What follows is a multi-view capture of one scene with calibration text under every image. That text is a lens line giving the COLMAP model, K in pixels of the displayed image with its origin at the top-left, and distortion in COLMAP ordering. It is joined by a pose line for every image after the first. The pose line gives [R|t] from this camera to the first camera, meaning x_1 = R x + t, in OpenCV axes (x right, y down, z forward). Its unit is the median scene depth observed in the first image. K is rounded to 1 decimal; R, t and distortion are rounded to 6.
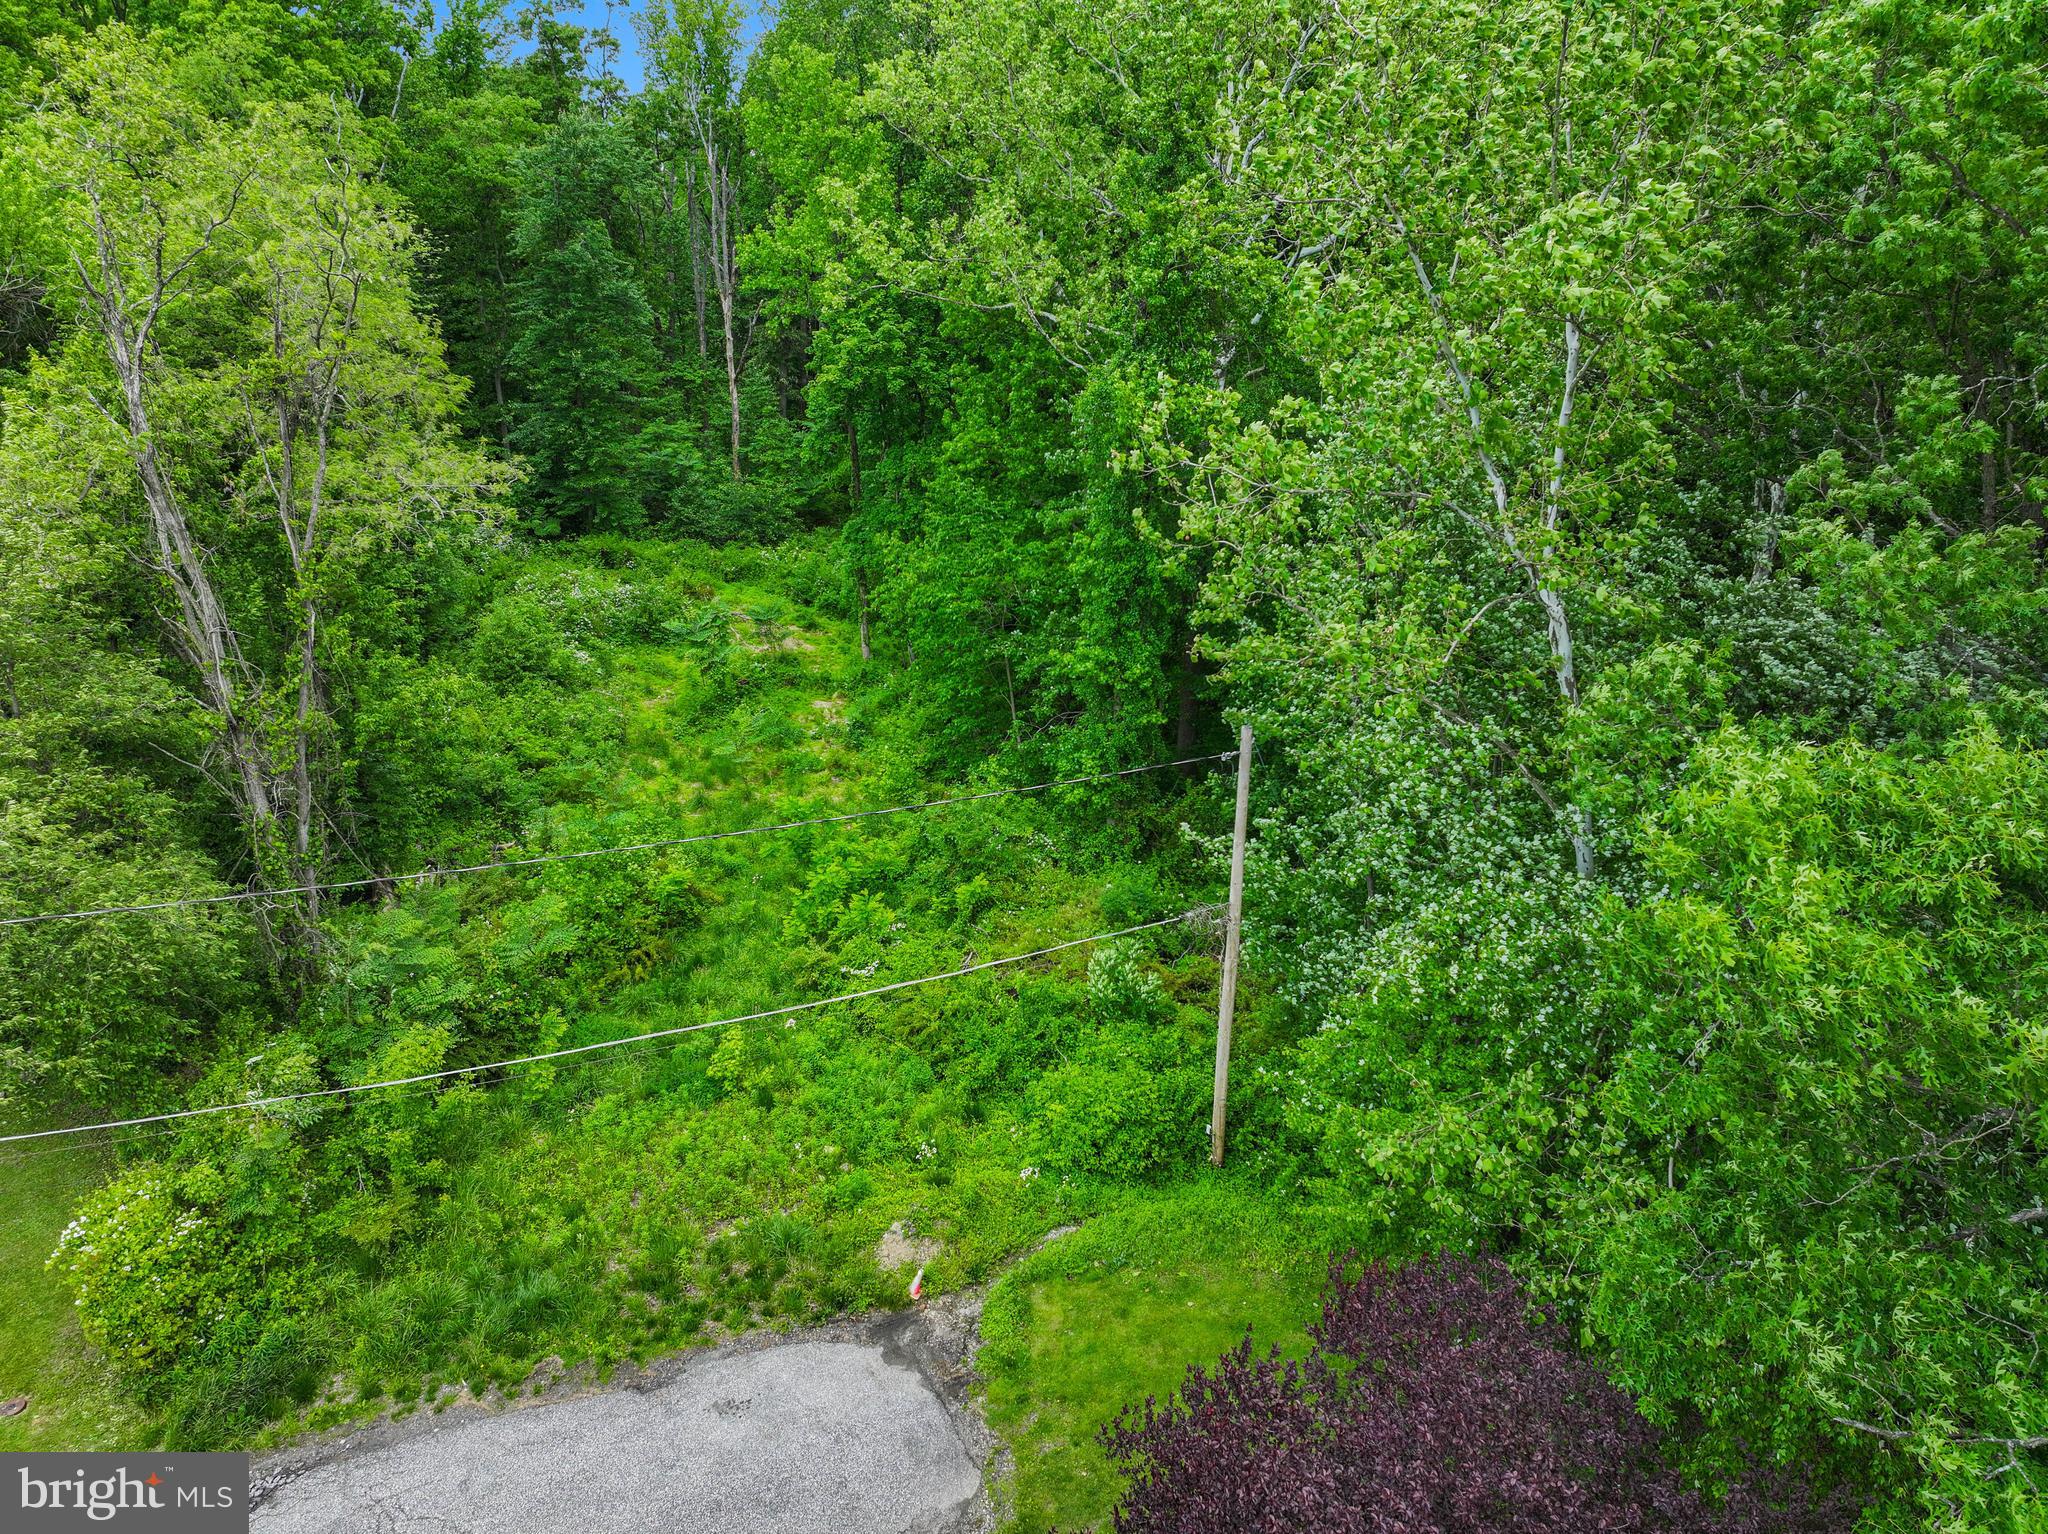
lens RADIAL K [[1445.6, 0, 1016.7], [0, 1445.6, 762.4], [0, 0, 1]] dist [-0.008222, 0.025635]
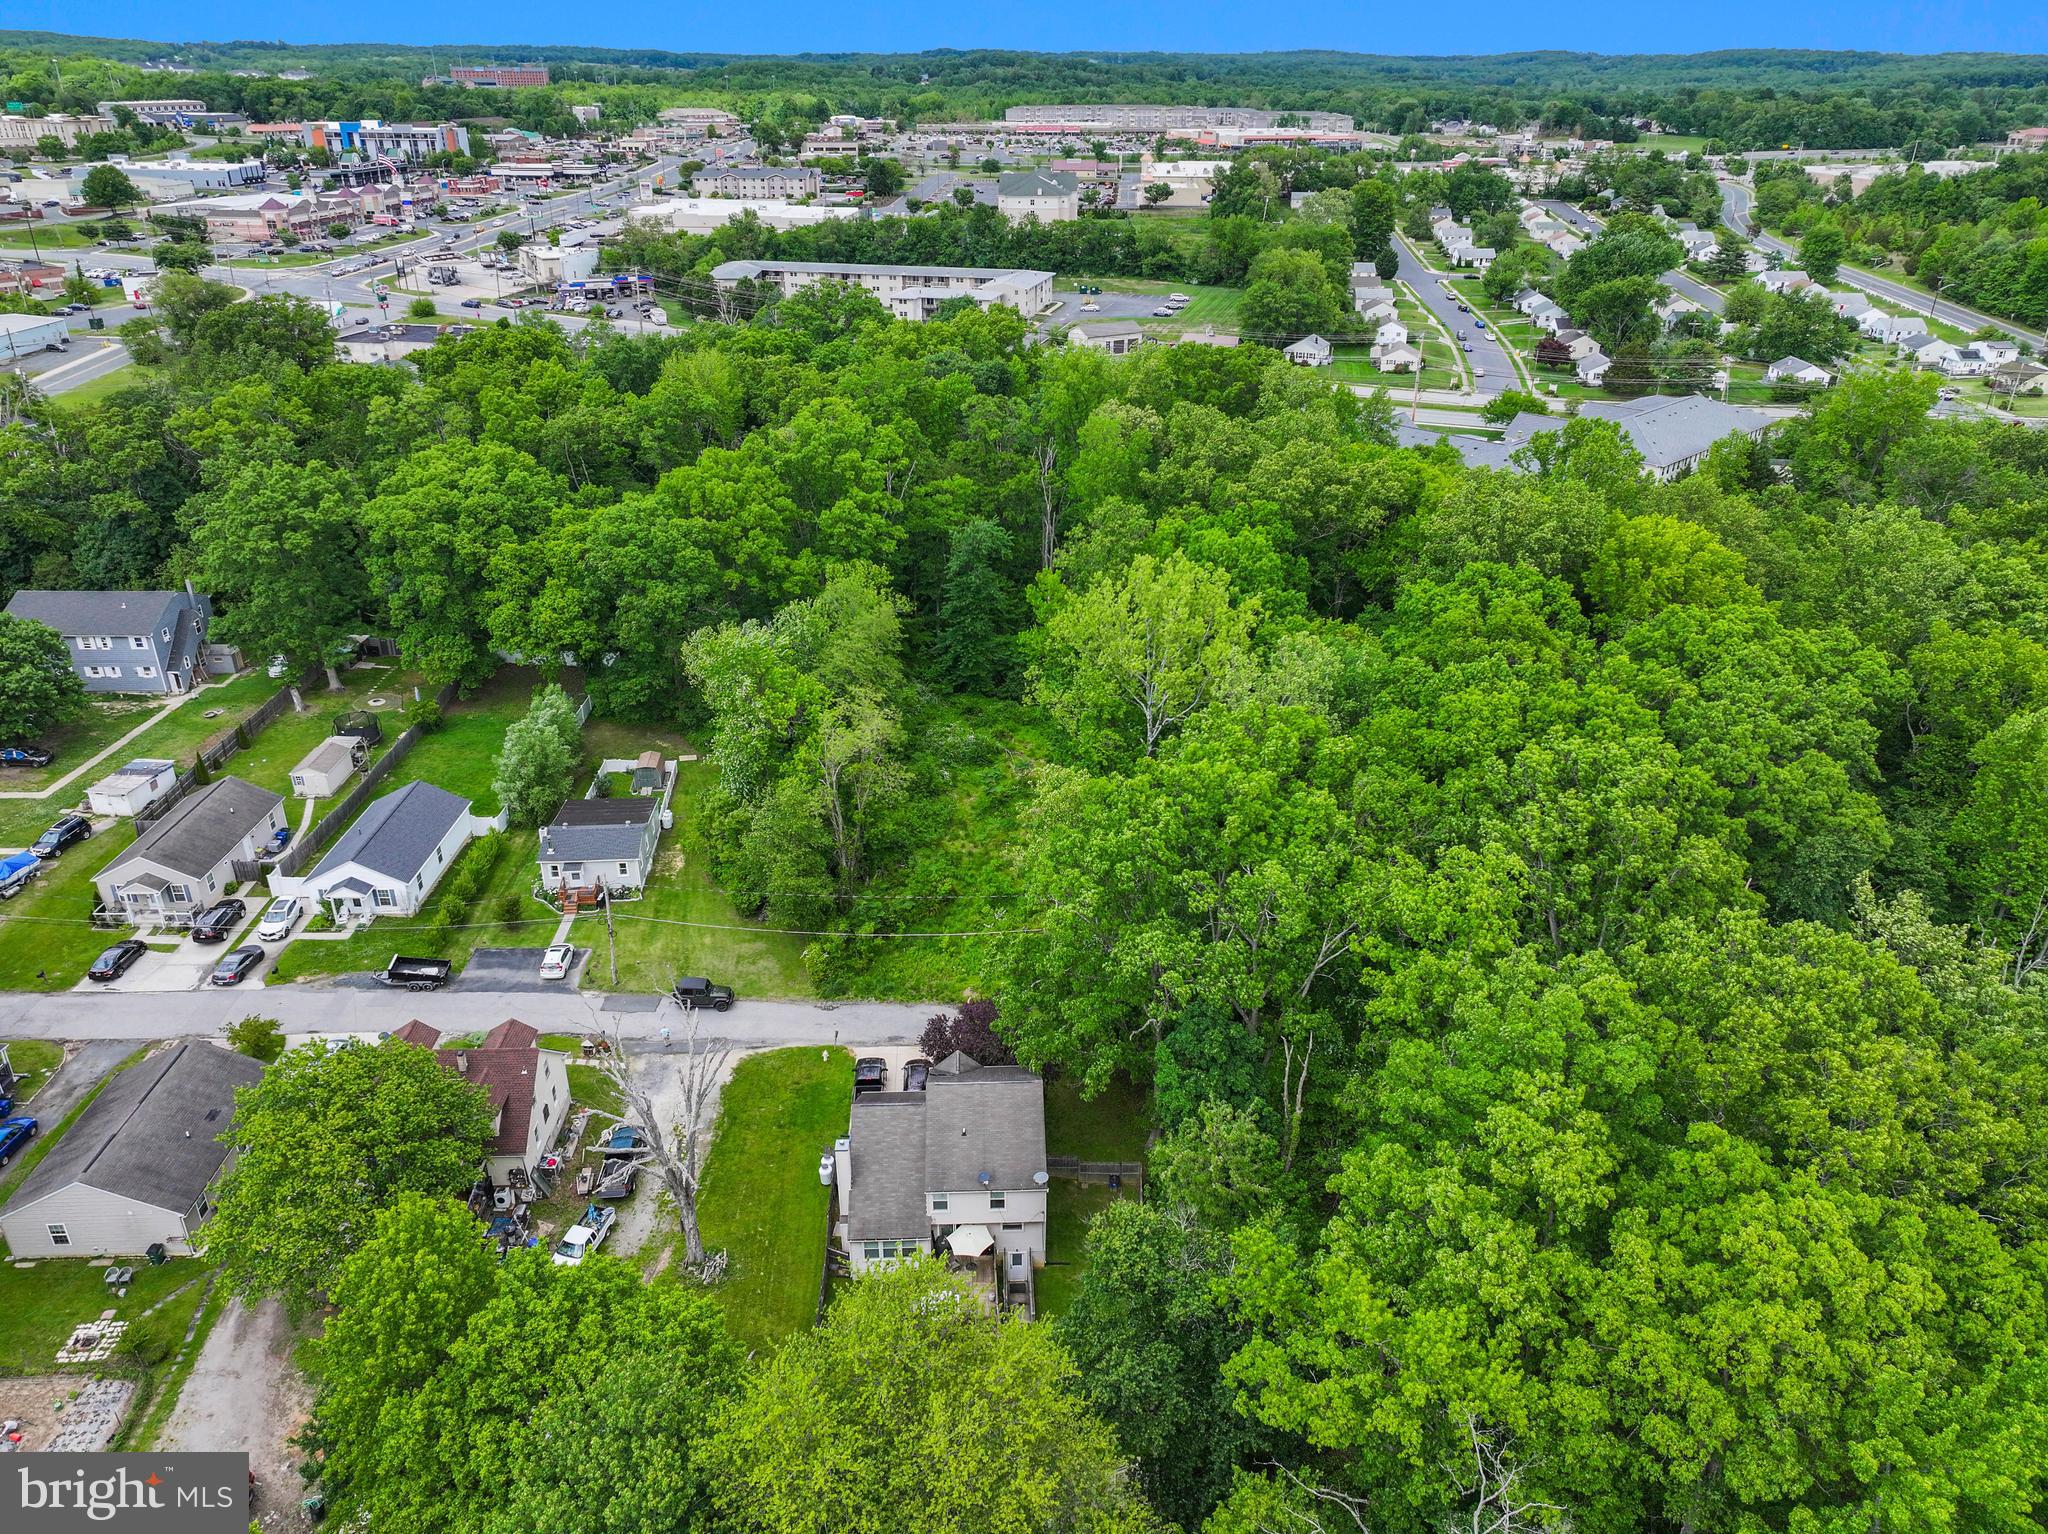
lens RADIAL K [[1442.6, 0, 1014.5], [0, 1442.6, 757.9], [0, 0, 1]] dist [-0.008516, 0.027096]
pose [[0.947370, 0.146159, -0.284828, 0.986944], [-0.128850, 0.988537, 0.078698, -0.600994], [0.293065, -0.037856, 0.955343, -2.567964]]
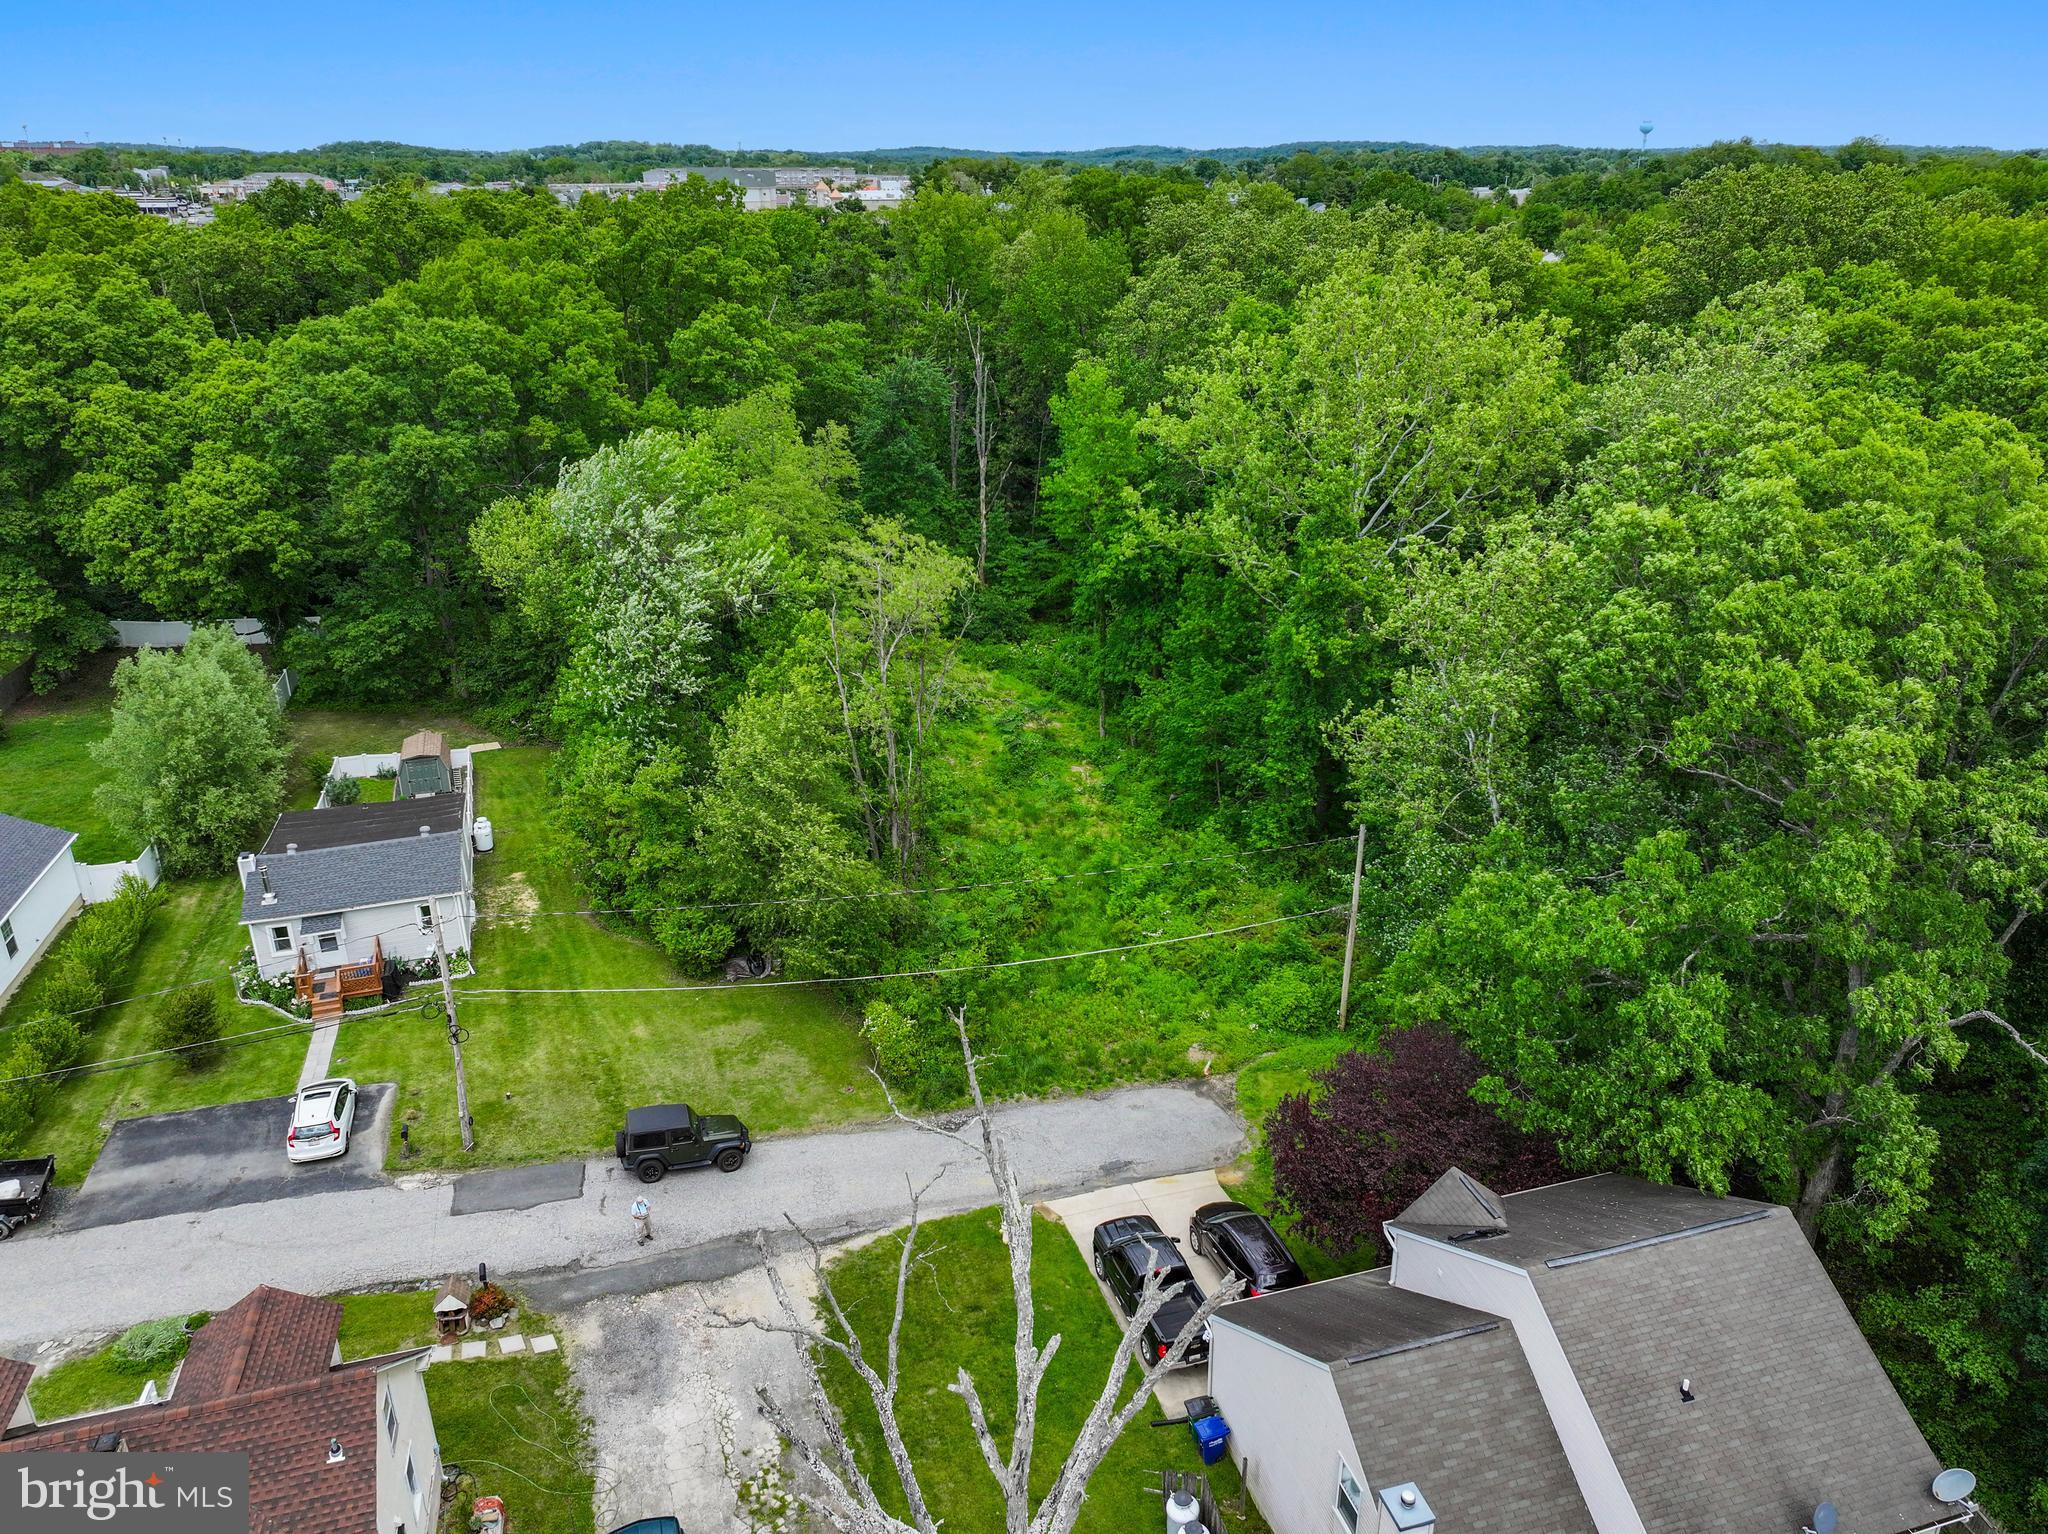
lens RADIAL K [[1442.6, 0, 1014.5], [0, 1442.6, 757.9], [0, 0, 1]] dist [-0.008516, 0.027096]
pose [[0.997057, 0.029065, -0.070945, -0.180951], [-0.029429, 0.999559, -0.004085, -0.084494], [0.070795, 0.006161, 0.997472, -1.025674]]
